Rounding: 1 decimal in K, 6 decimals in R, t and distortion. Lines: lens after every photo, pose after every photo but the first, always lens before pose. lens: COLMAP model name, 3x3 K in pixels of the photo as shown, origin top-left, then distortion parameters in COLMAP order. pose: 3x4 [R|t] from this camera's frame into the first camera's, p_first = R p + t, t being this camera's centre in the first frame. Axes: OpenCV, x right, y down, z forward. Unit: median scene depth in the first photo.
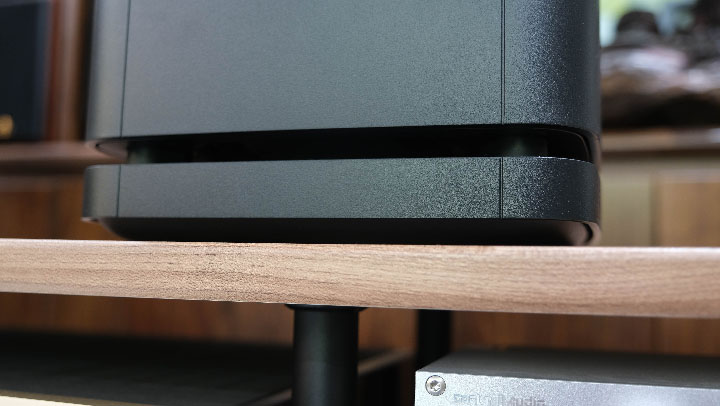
lens RADIAL K [[737.0, 0, 360.0], [0, 737.0, 203.0], [0, 0, 1]] dist [-0.024533, -0.026037]
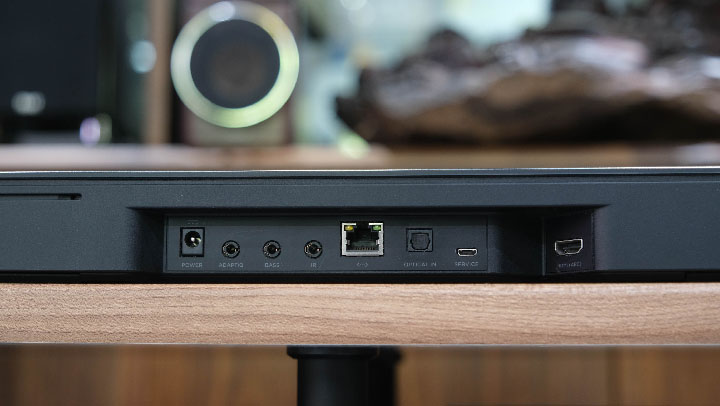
lens RADIAL K [[1190.6, 0, 360.0], [0, 1190.6, 203.0], [0, 0, 1]] dist [-0.033238, 0.096100]
pose [[0.978788, 0.006018, 0.204789, -0.428439], [0.000675, 0.999468, -0.032597, -0.001463], [-0.204876, 0.032043, 0.978263, -0.627951]]
